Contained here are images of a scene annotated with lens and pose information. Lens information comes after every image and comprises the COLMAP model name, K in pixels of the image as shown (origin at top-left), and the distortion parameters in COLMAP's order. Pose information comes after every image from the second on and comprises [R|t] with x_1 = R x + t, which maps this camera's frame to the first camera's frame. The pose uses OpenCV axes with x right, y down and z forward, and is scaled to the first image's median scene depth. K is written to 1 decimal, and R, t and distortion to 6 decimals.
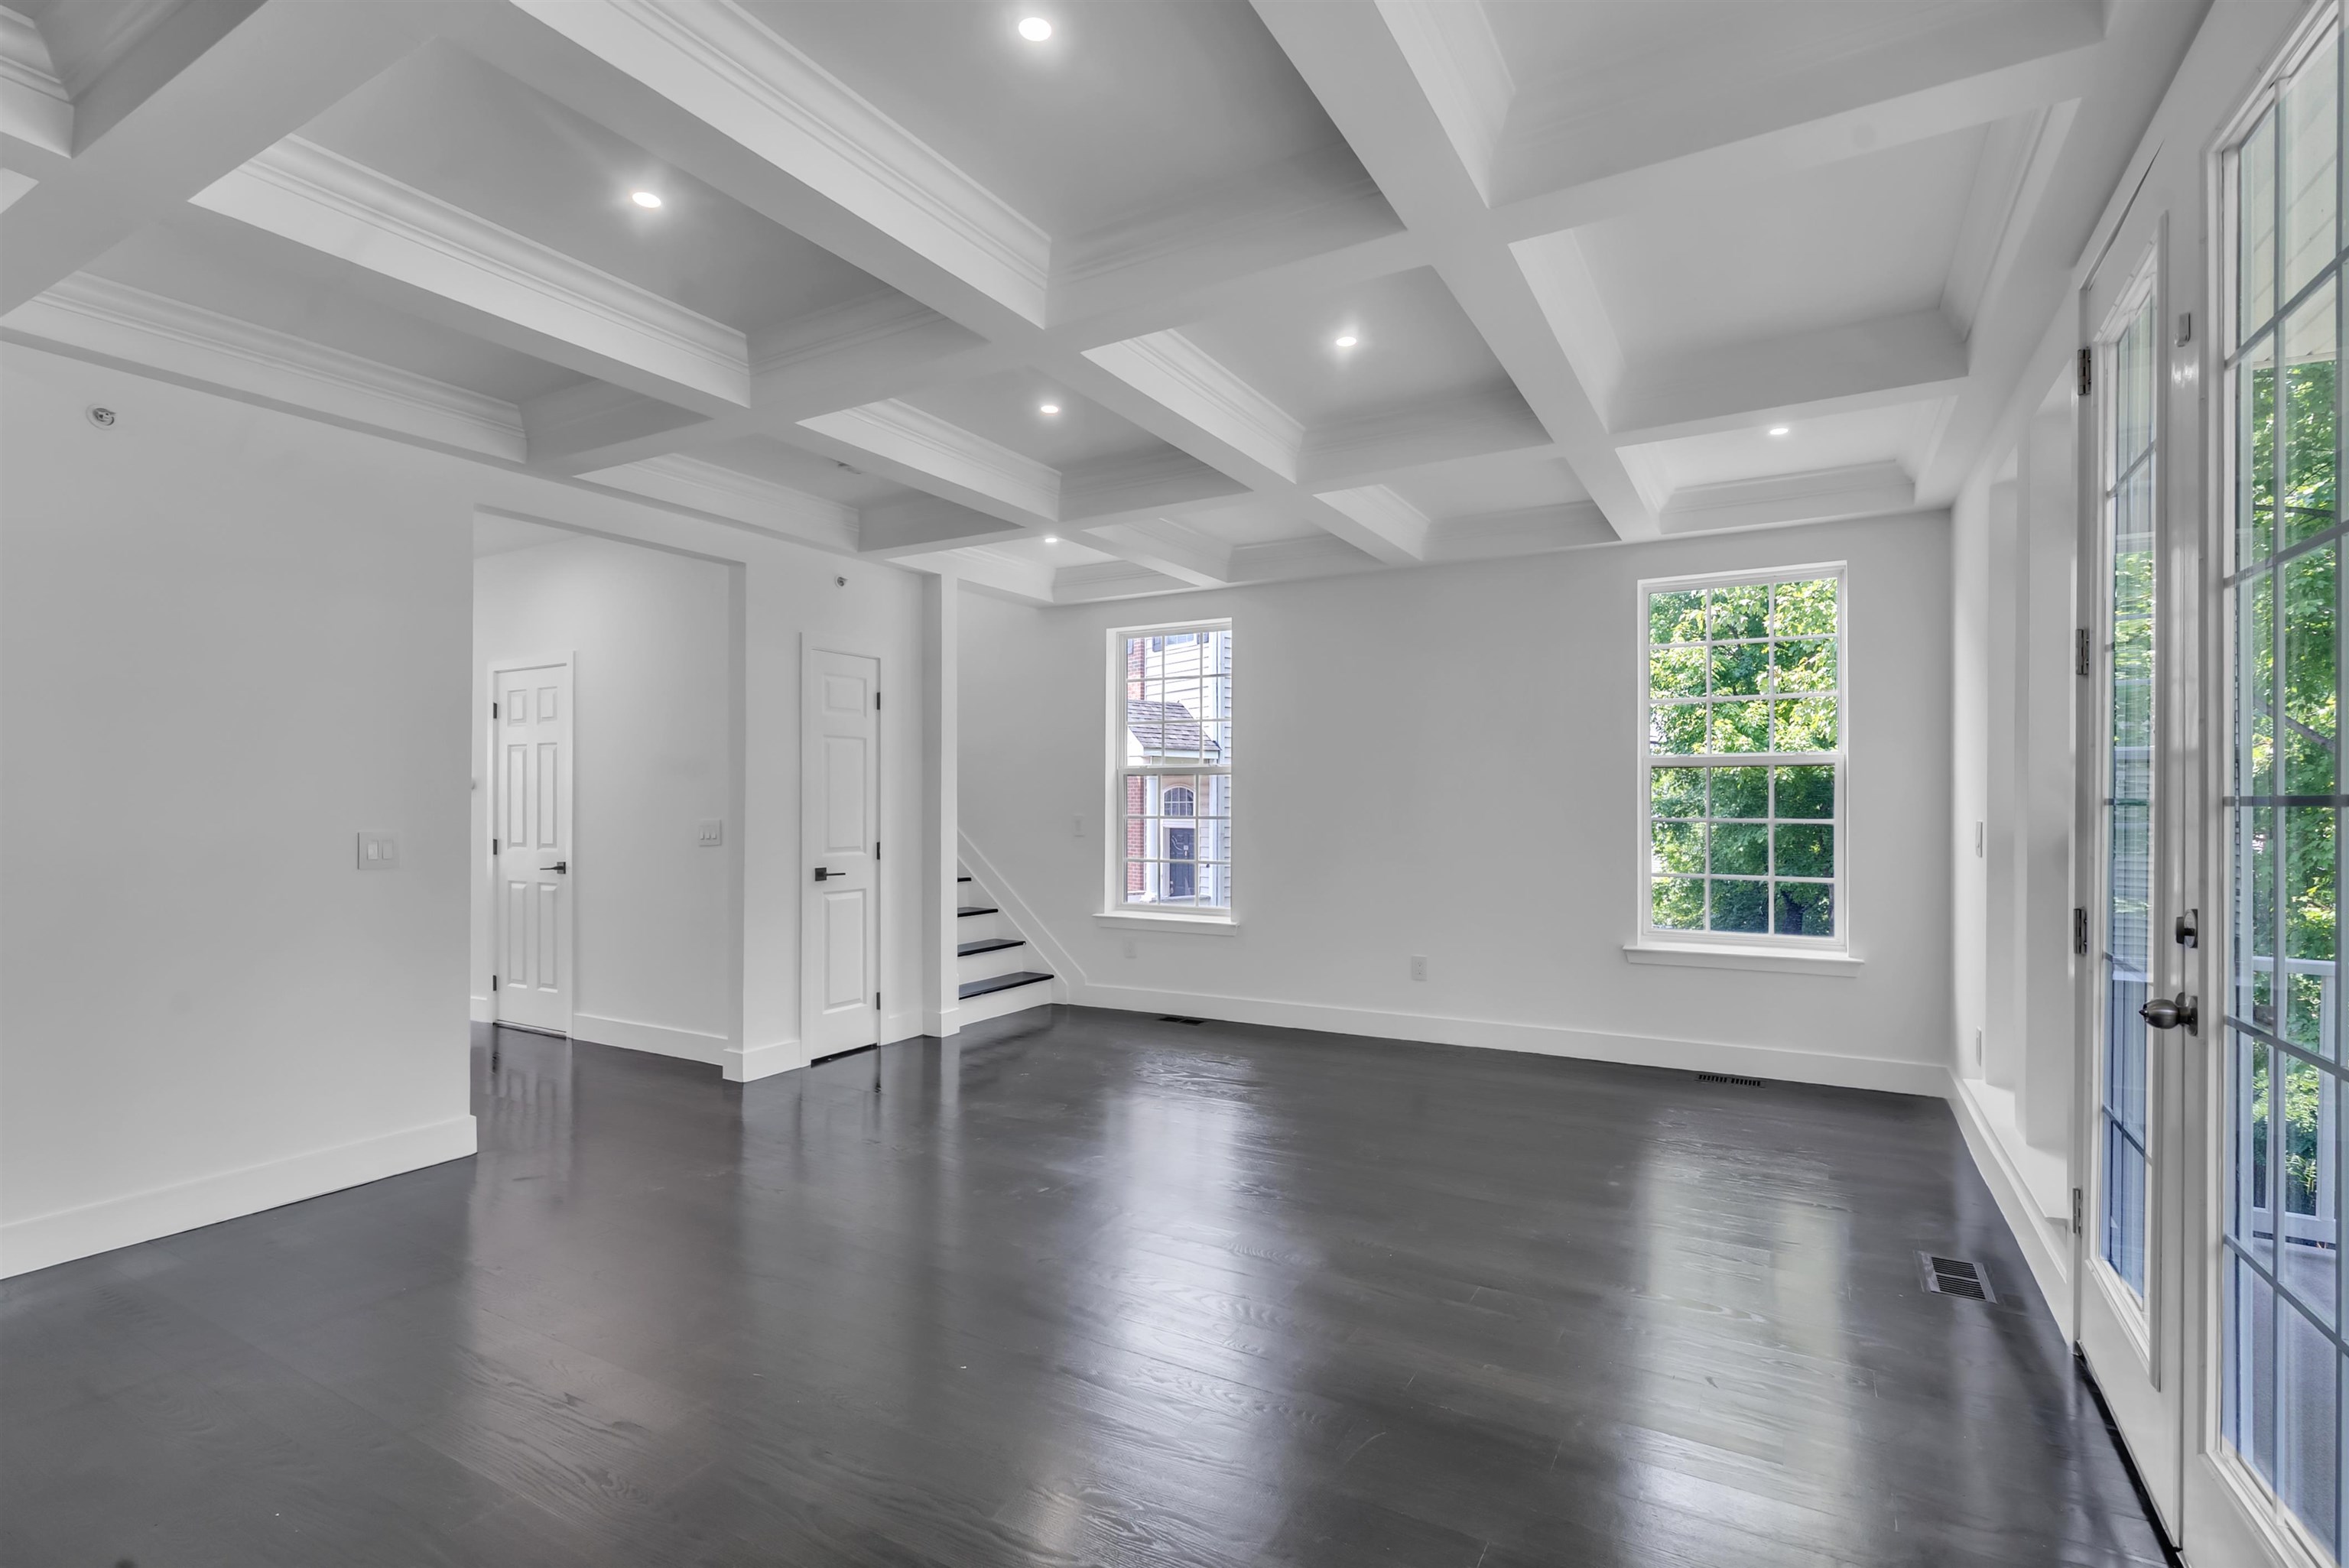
lens RADIAL K [[1100.8, 0, 1171.5], [0, 1100.8, 800.8], [0, 0, 1]] dist [0.001716, 0.002526]
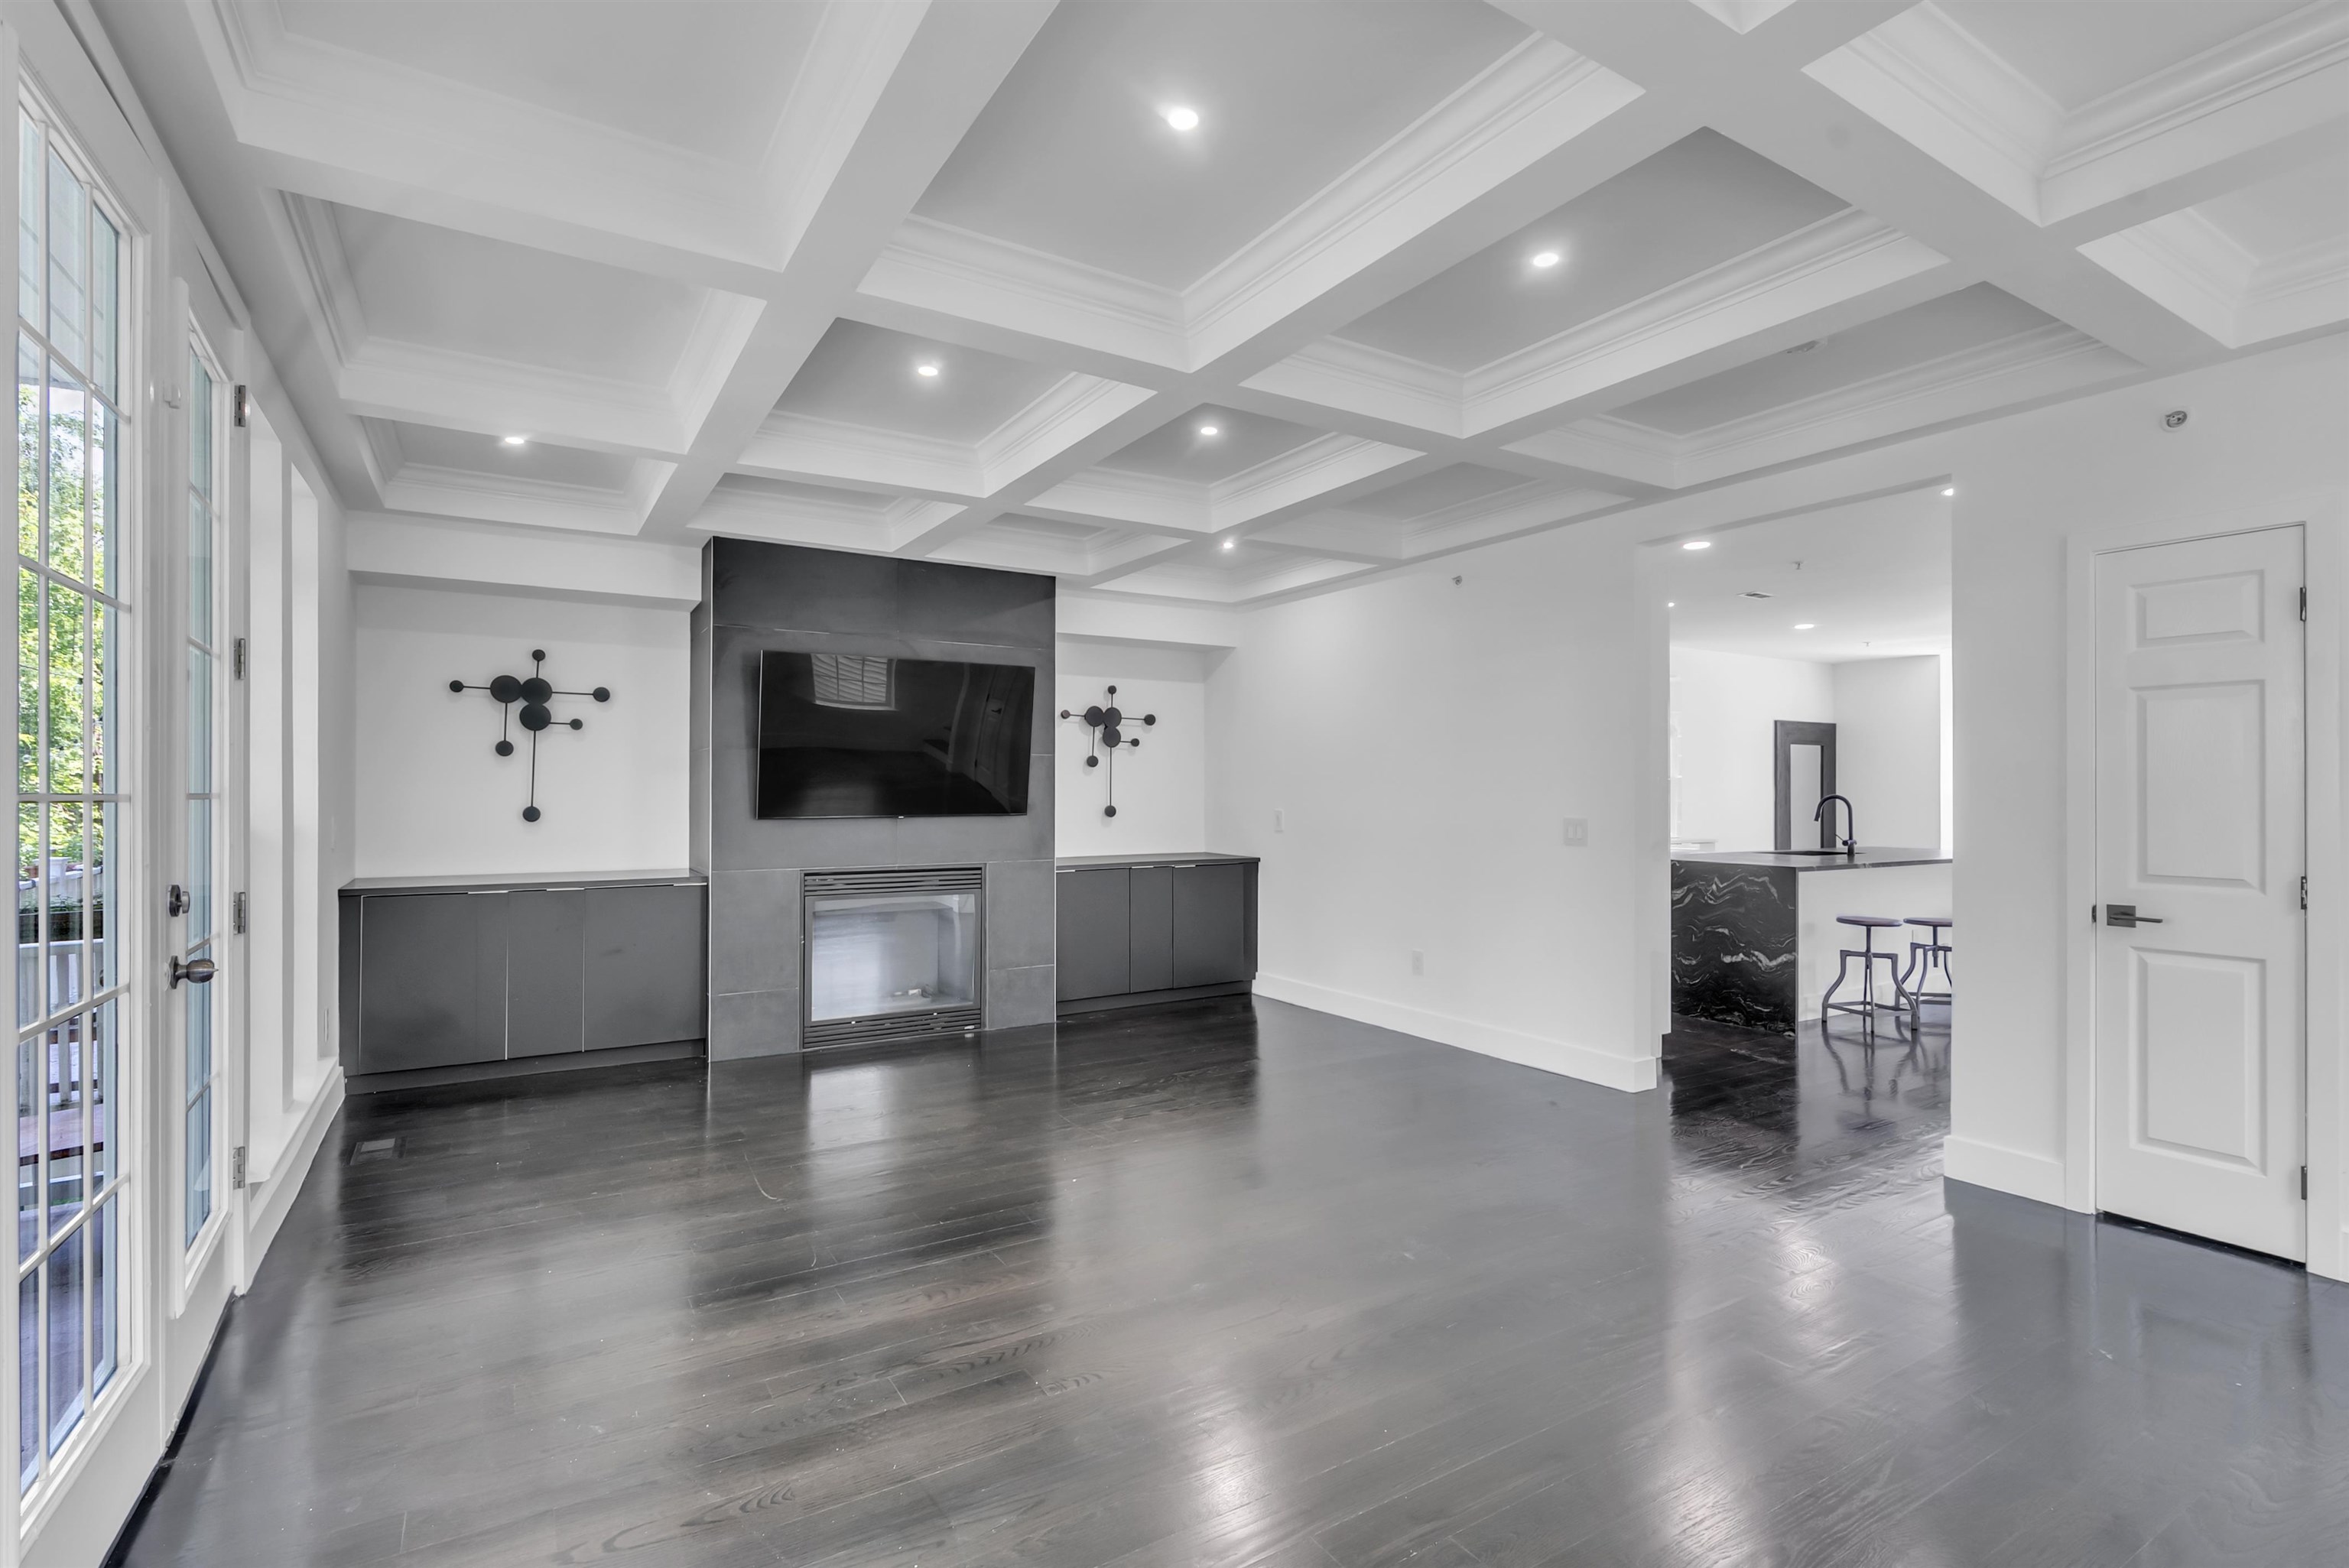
lens RADIAL K [[1100.8, 0, 1159.6], [0, 1100.8, 786.0], [0, 0, 1]] dist [0.001716, 0.002526]
pose [[-0.482791, -0.005587, -0.875718, 0.438328], [0.000088, 0.999979, -0.006428, -0.001666], [0.875736, -0.003180, -0.482780, 0.757943]]
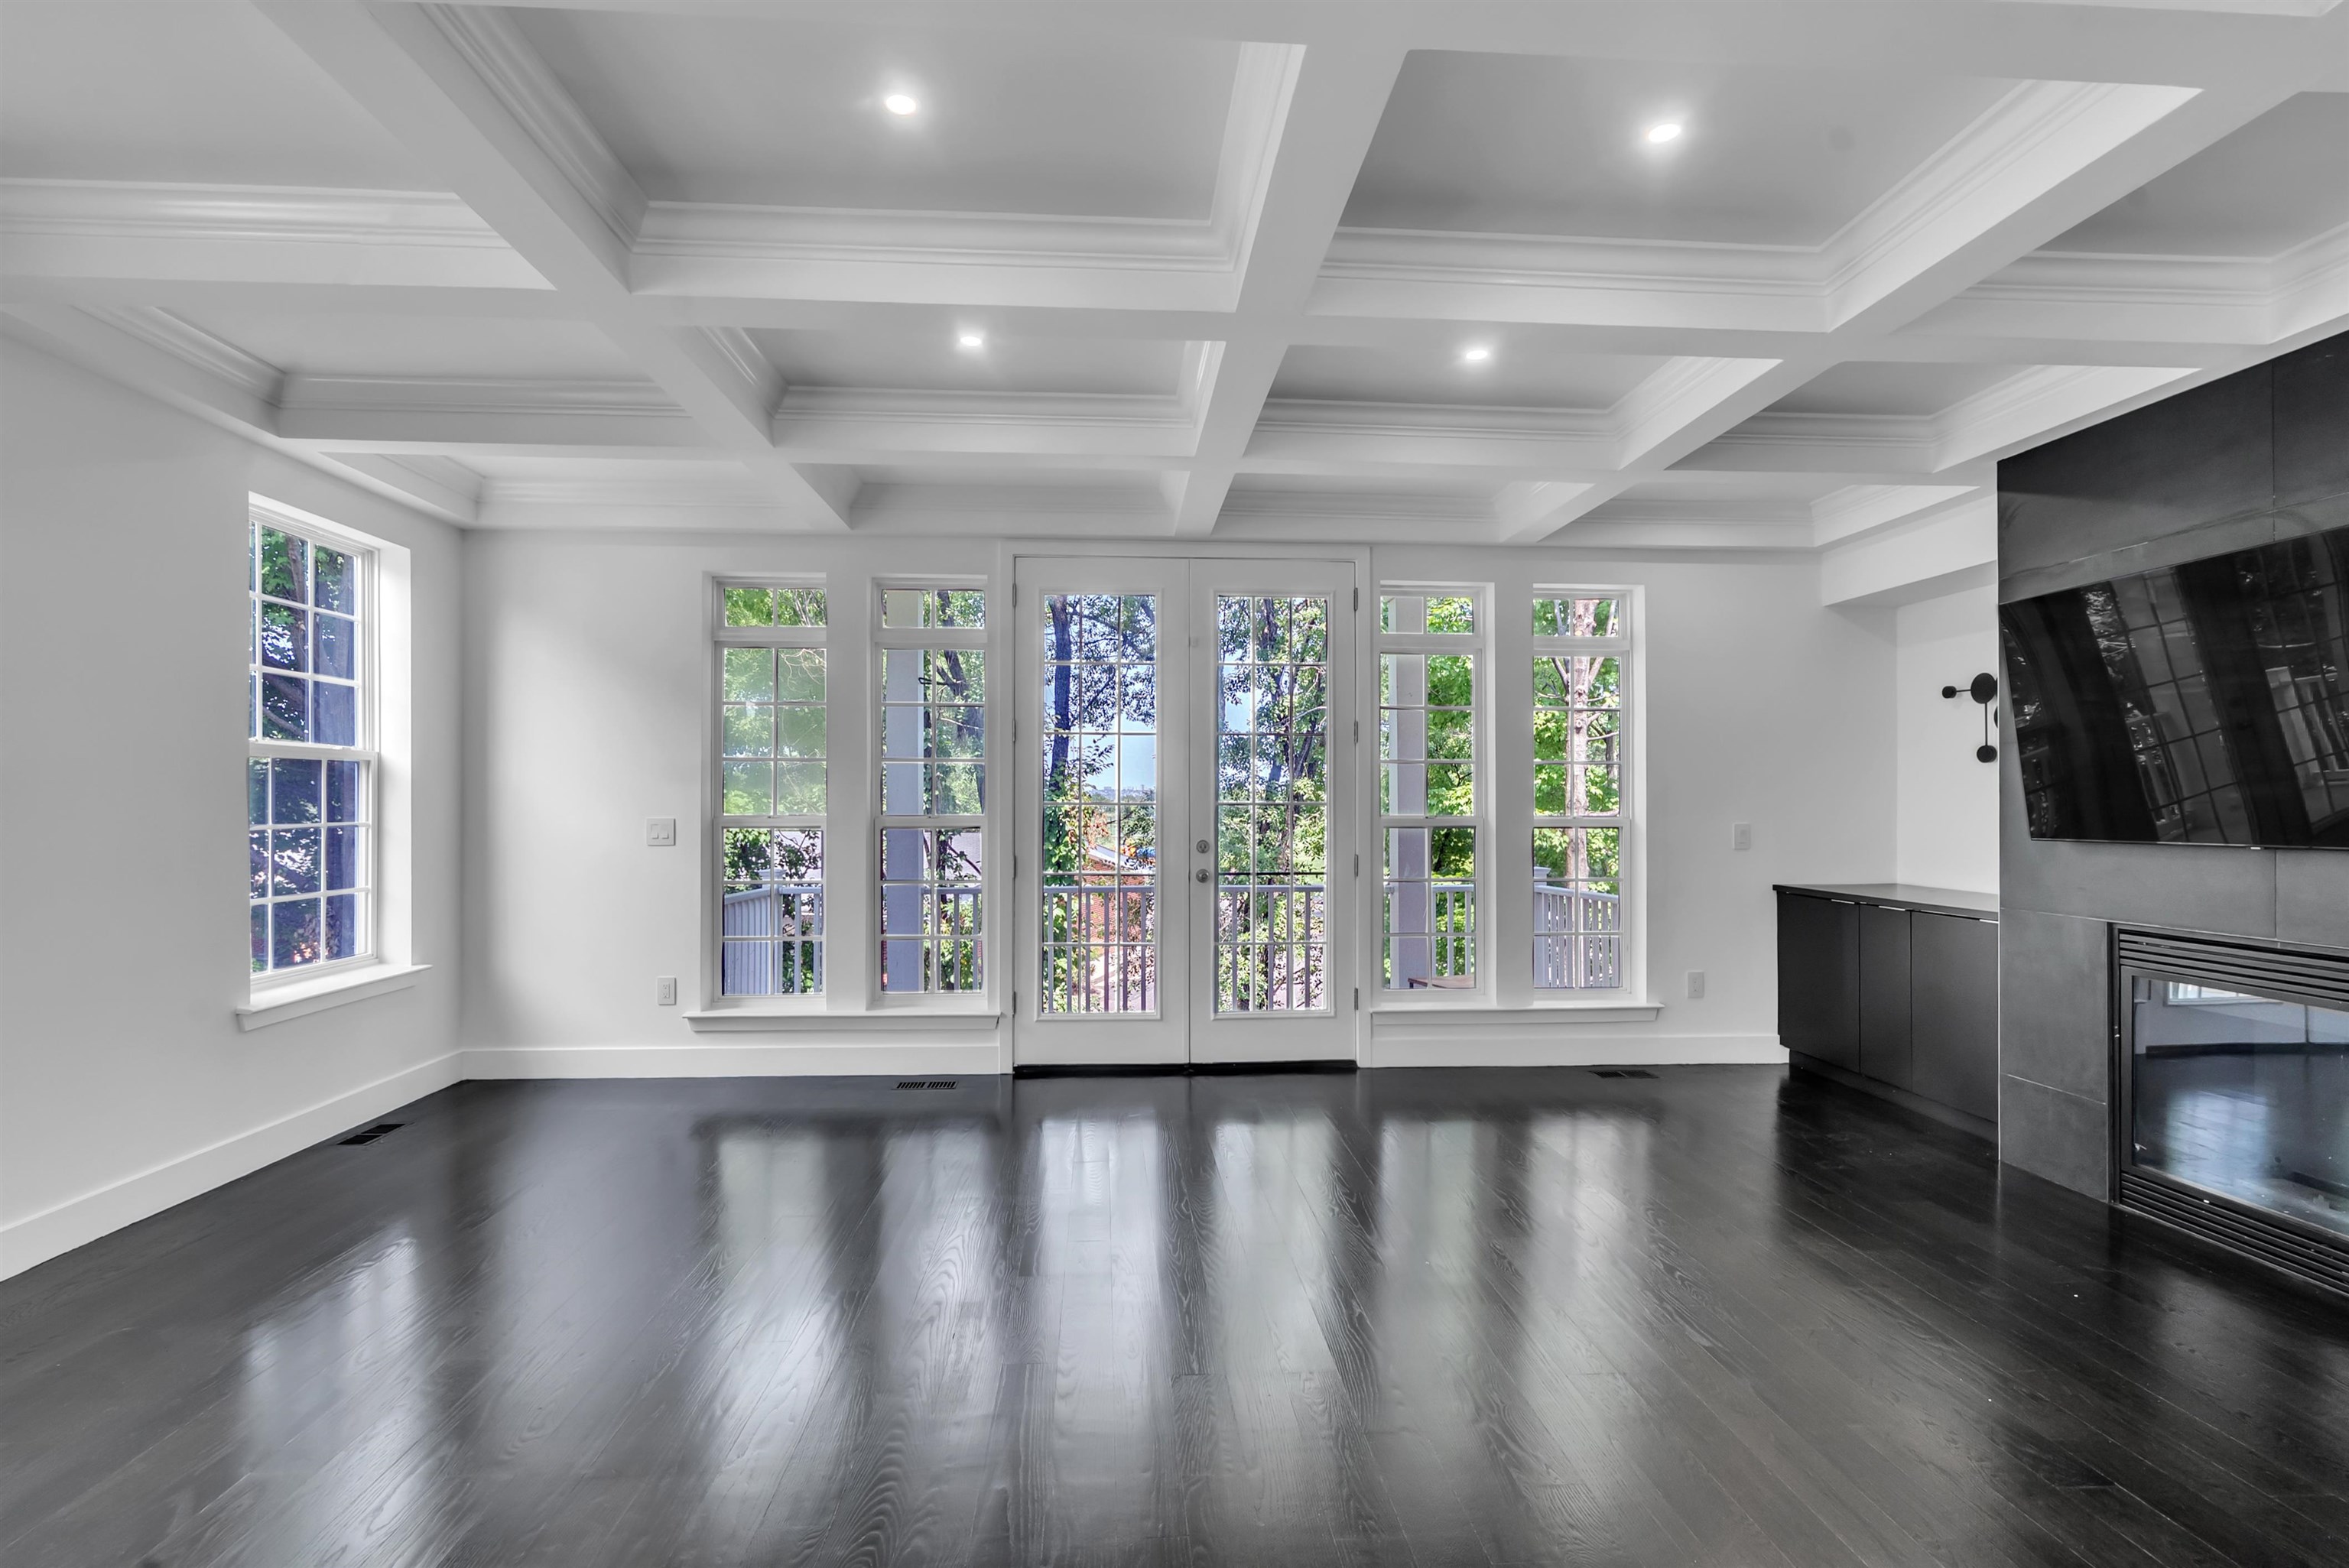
lens RADIAL K [[1100.8, 0, 1158.9], [0, 1100.8, 798.8], [0, 0, 1]] dist [0.001716, 0.002526]
pose [[-0.548423, 0.001124, 0.836200, -0.423352], [-0.002209, 0.999994, -0.002792, -0.001065], [-0.836198, -0.003378, -0.548417, 0.804760]]
